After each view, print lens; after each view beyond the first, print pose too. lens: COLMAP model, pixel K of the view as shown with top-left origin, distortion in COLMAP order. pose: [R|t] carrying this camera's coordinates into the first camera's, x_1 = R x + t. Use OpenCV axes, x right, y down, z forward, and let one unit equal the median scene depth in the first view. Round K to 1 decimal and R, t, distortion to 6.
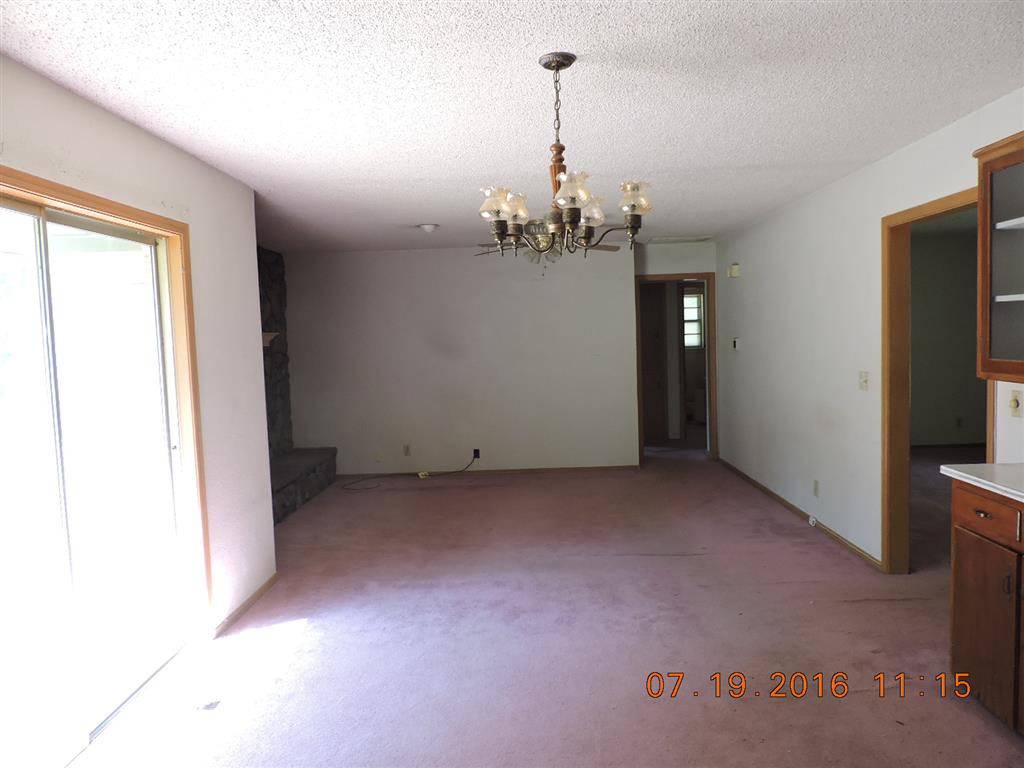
lens RADIAL K [[739.6, 0, 512.0], [0, 739.6, 384.0], [0, 0, 1]] dist [-0.010230, -0.003483]
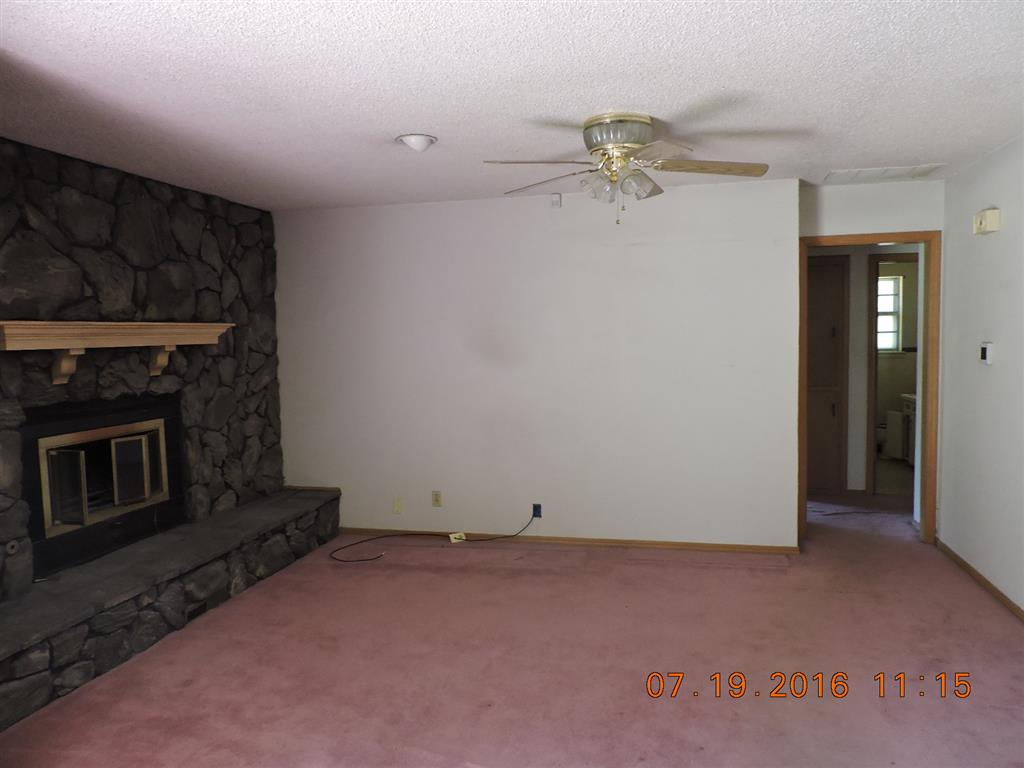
lens RADIAL K [[739.6, 0, 512.0], [0, 739.6, 384.0], [0, 0, 1]] dist [-0.010230, -0.003483]
pose [[0.977229, 0.028250, -0.210301, 0.065464], [-0.026120, 0.999576, 0.012900, -0.026336], [0.210576, -0.007113, 0.977552, 0.351727]]
